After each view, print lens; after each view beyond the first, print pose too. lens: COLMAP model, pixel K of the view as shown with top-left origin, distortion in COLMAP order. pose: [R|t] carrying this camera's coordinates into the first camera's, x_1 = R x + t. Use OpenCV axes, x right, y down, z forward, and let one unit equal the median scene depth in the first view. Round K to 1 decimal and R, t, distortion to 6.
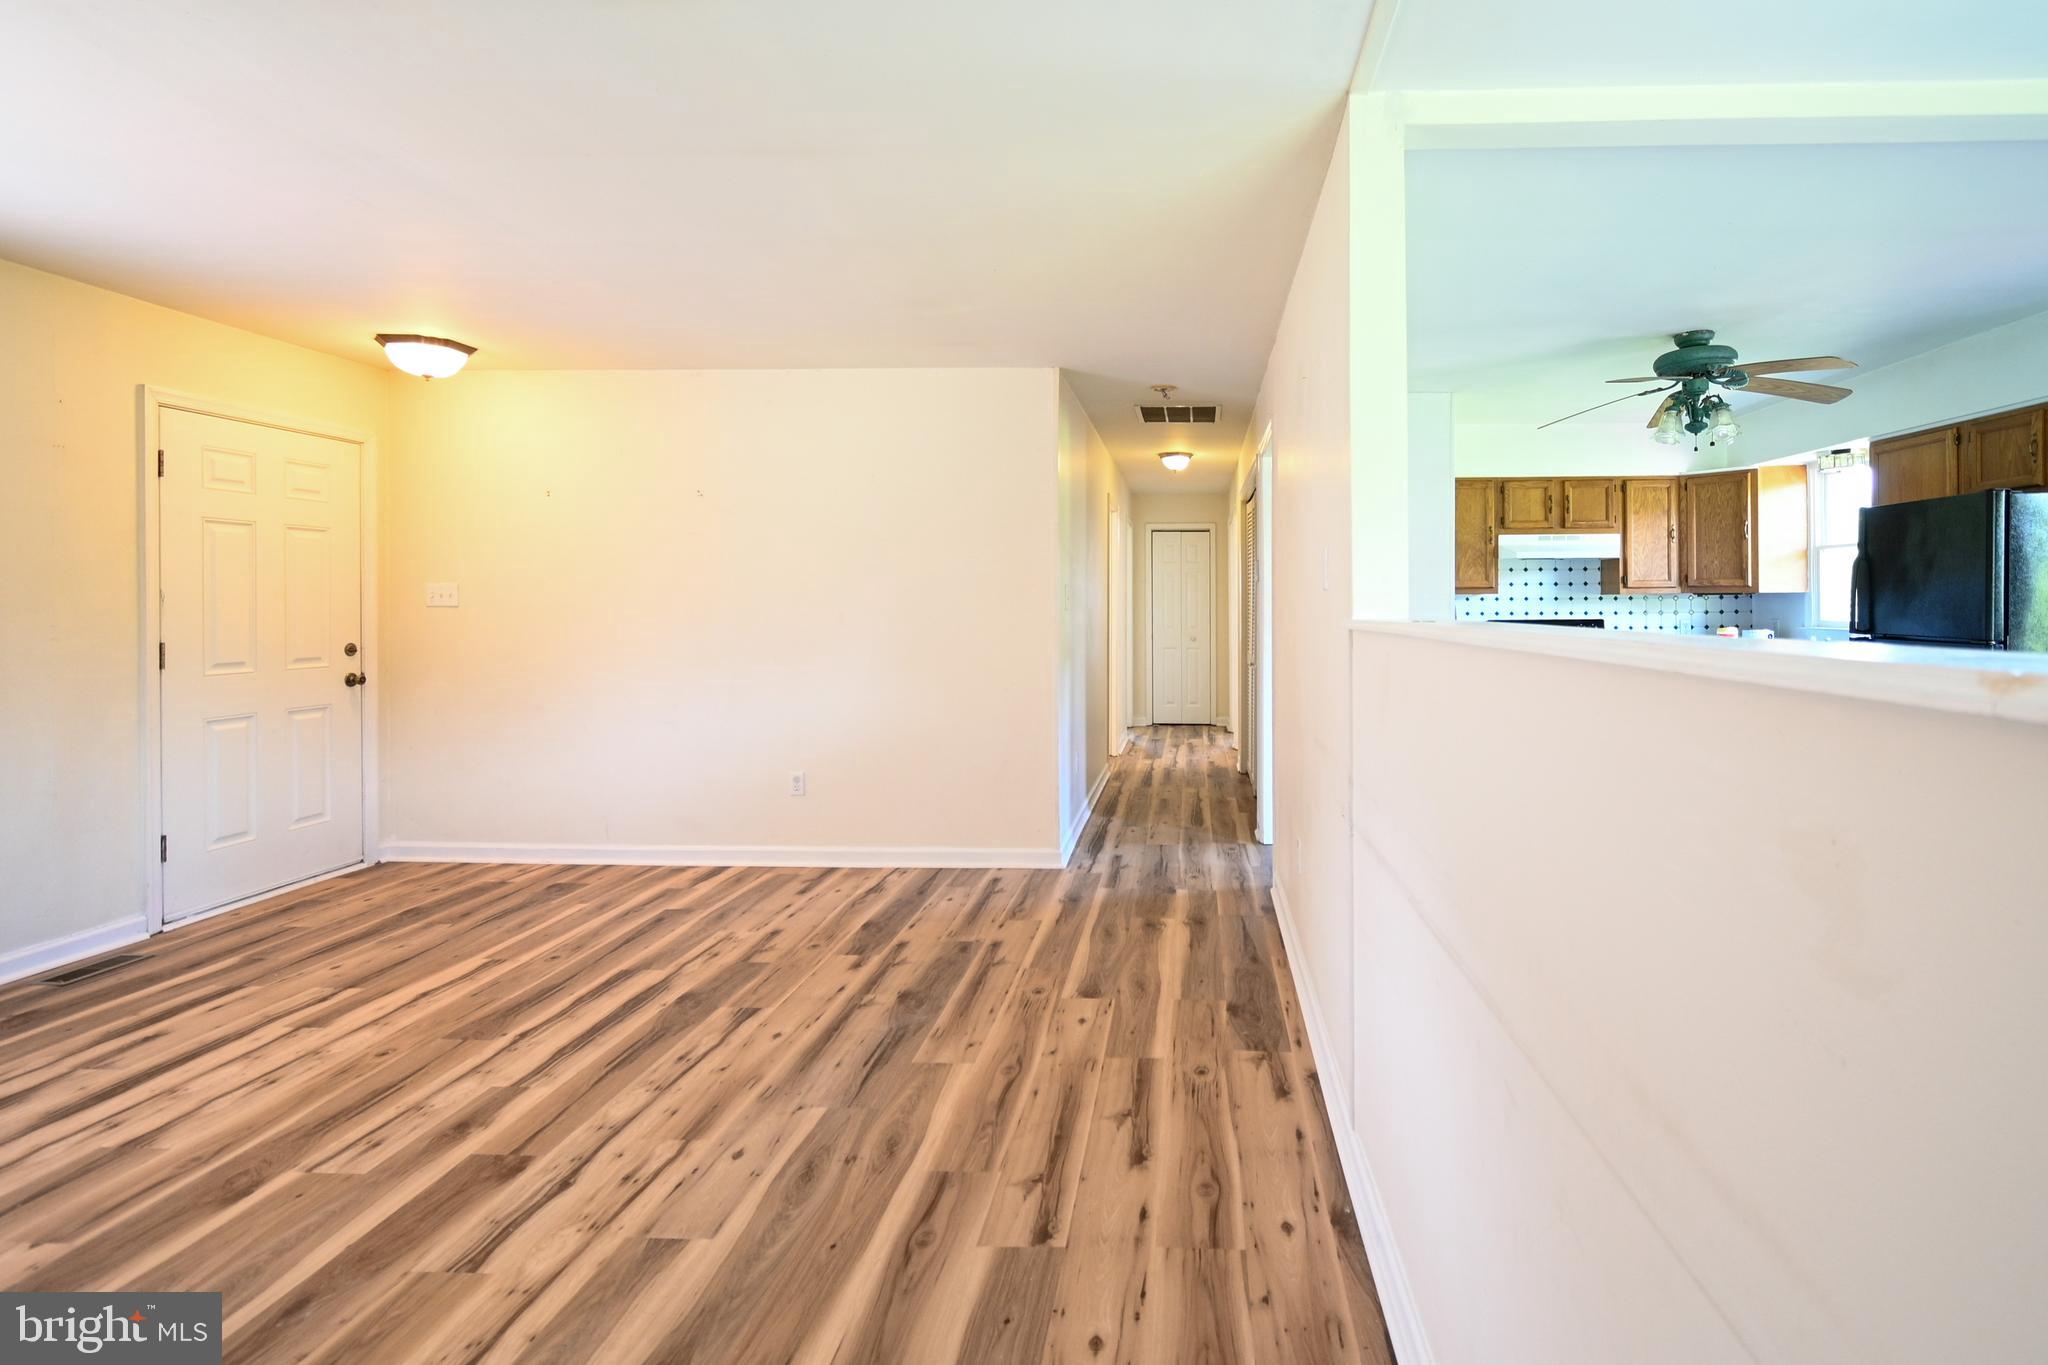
lens RADIAL K [[965.7, 0, 1156.7], [0, 965.7, 668.1], [0, 0, 1]] dist [0.012302, -0.004076]
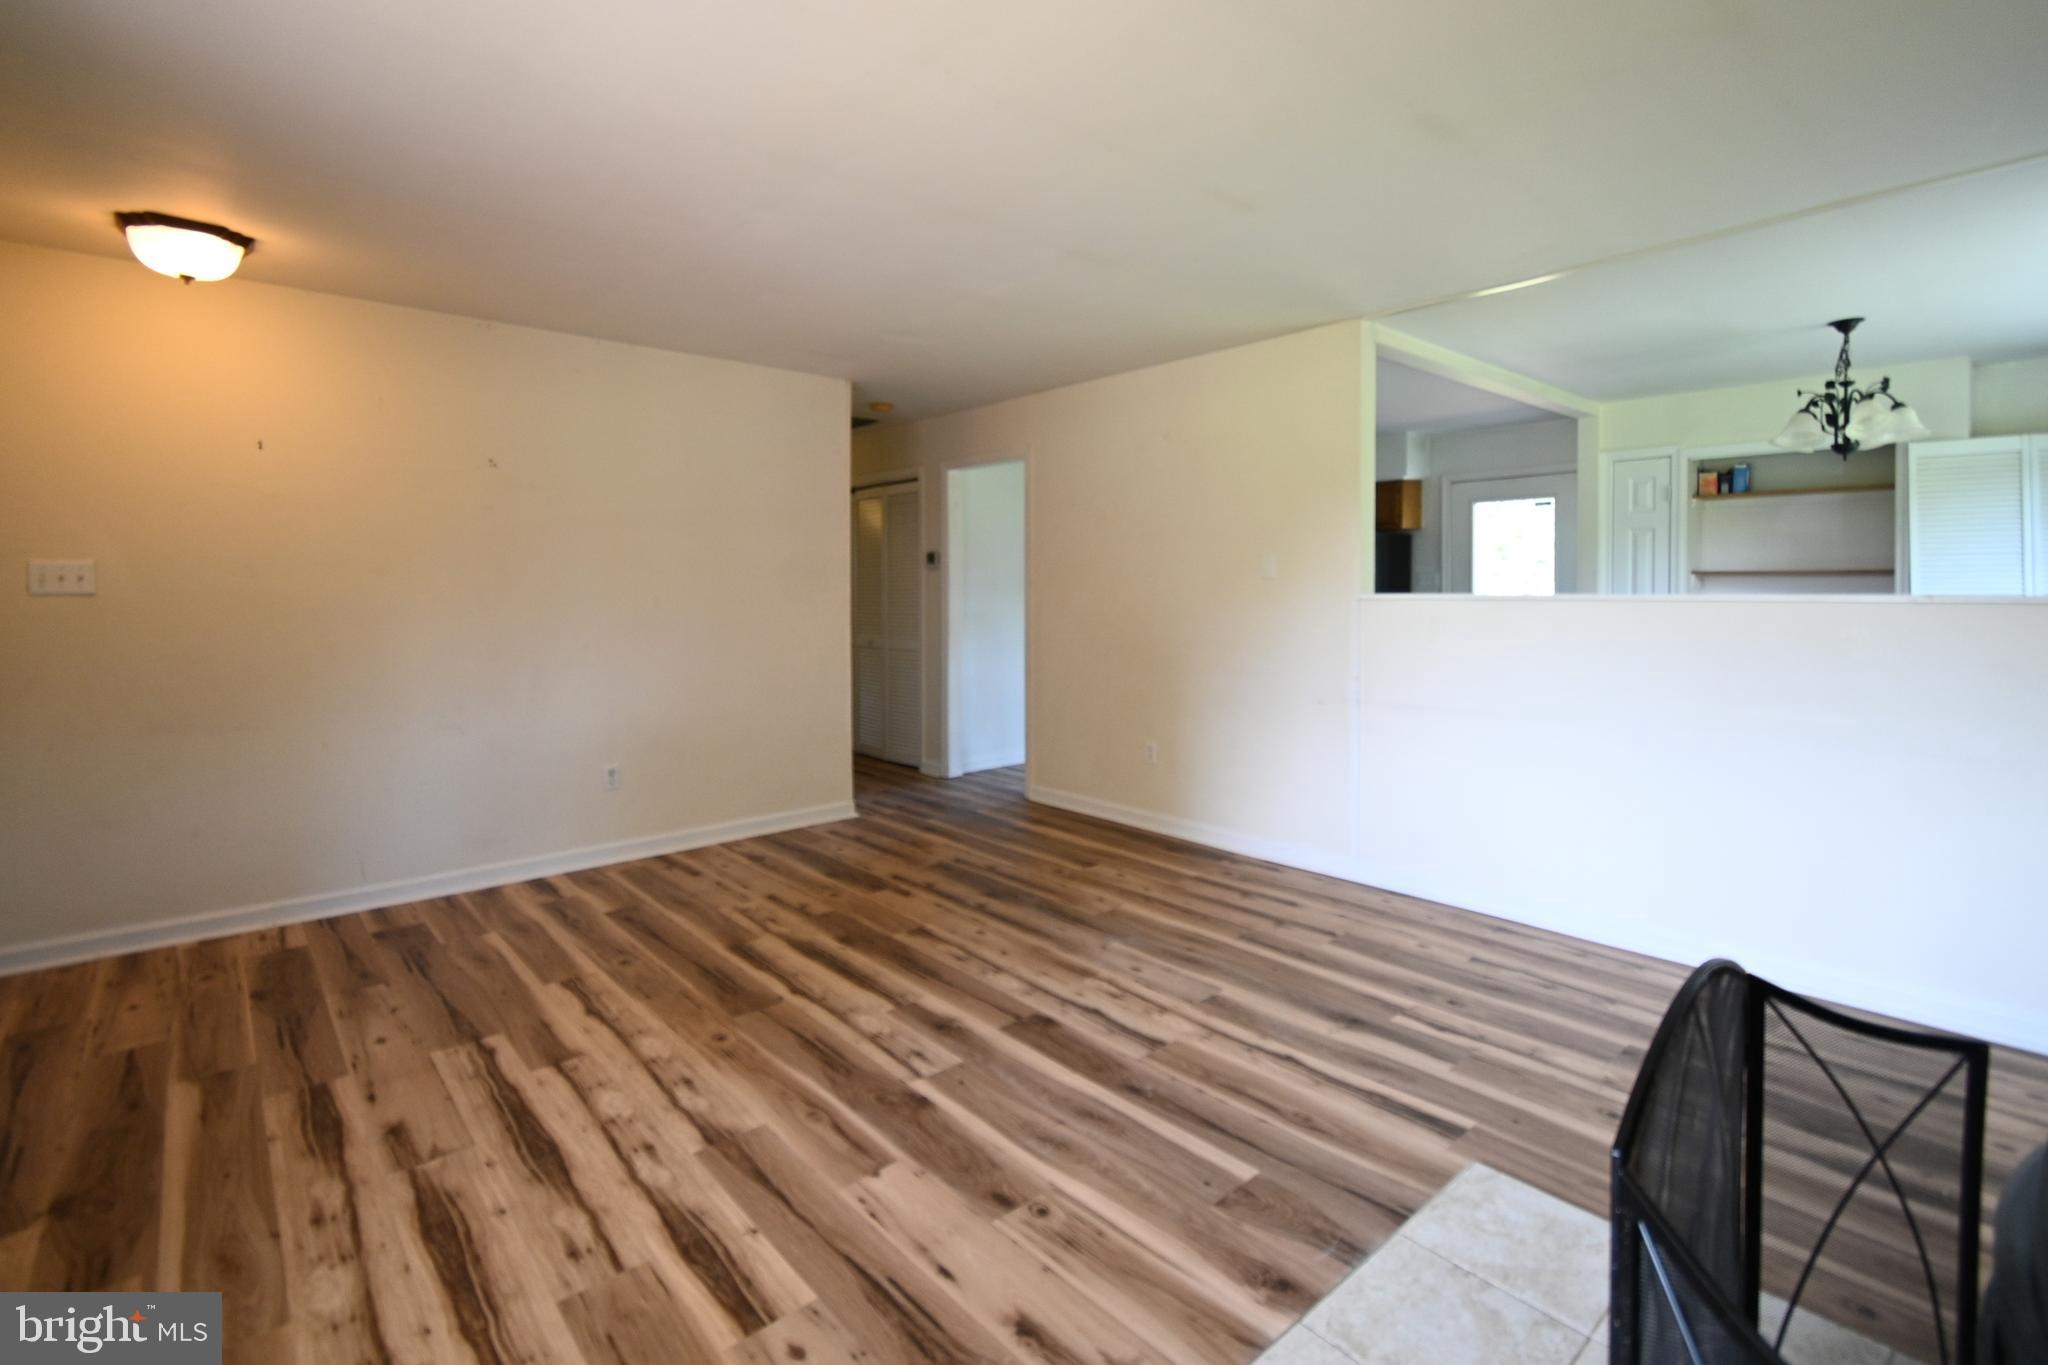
lens RADIAL K [[937.0, 0, 1024.0], [0, 937.0, 672.3], [0, 0, 1]] dist [0.008156, -0.004337]
pose [[0.722797, -0.064867, 0.688009, -1.298223], [0.049673, 0.997886, 0.041898, -0.004369], [-0.689273, 0.003892, 0.724492, 0.089563]]
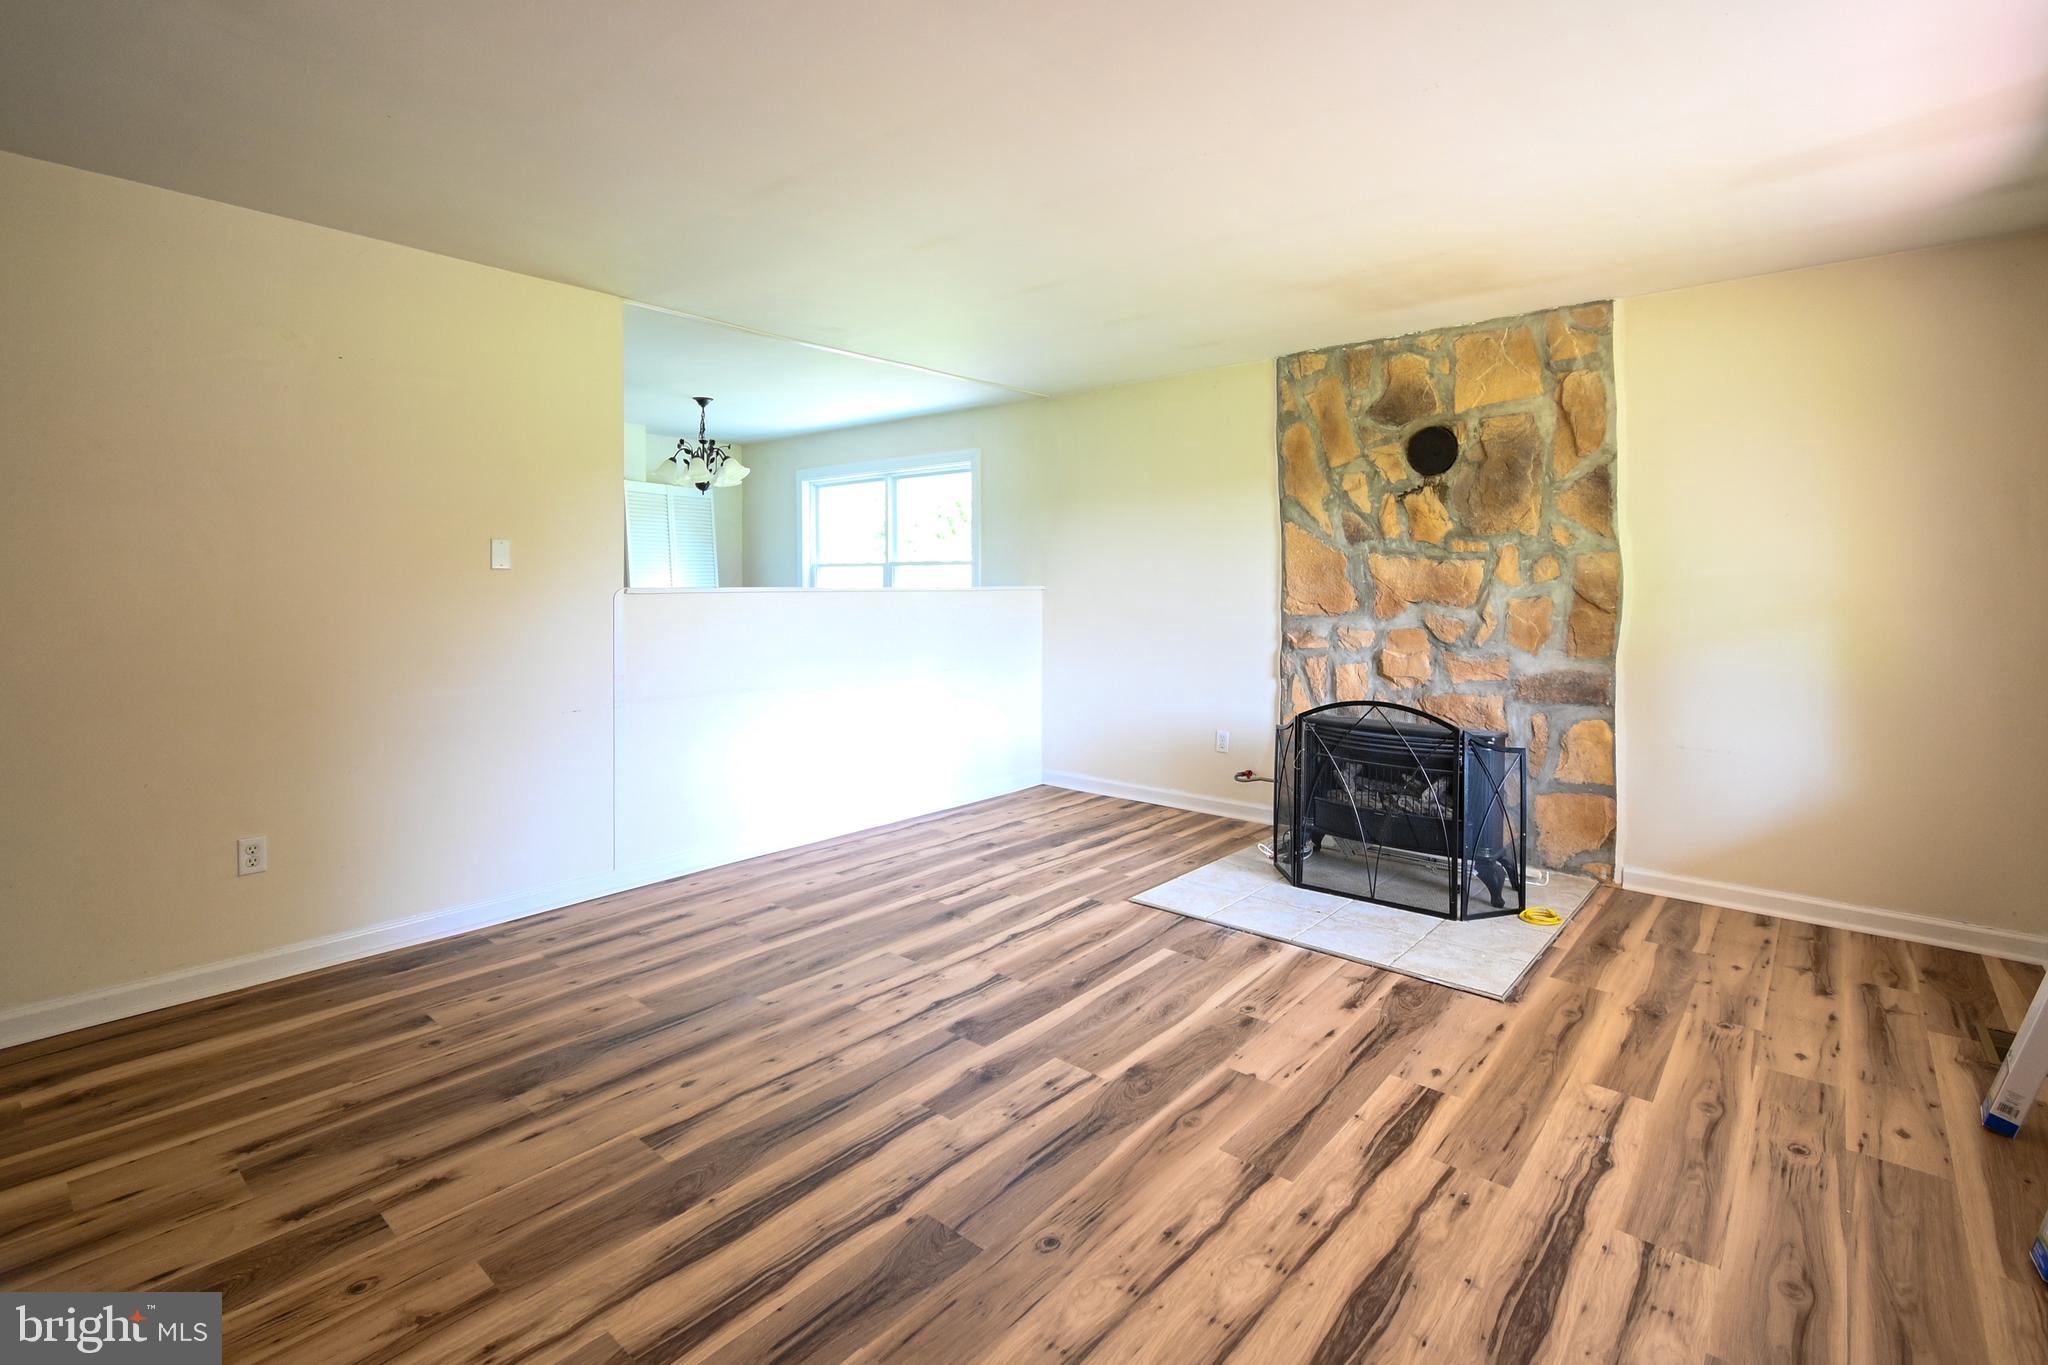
lens RADIAL K [[937.0, 0, 1035.7], [0, 937.0, 676.3], [0, 0, 1]] dist [0.008156, -0.004337]
pose [[-0.790337, -0.063602, 0.609362, -1.247345], [0.037087, 0.987807, 0.151204, -0.101401], [-0.611548, 0.142102, -0.778342, 1.568834]]
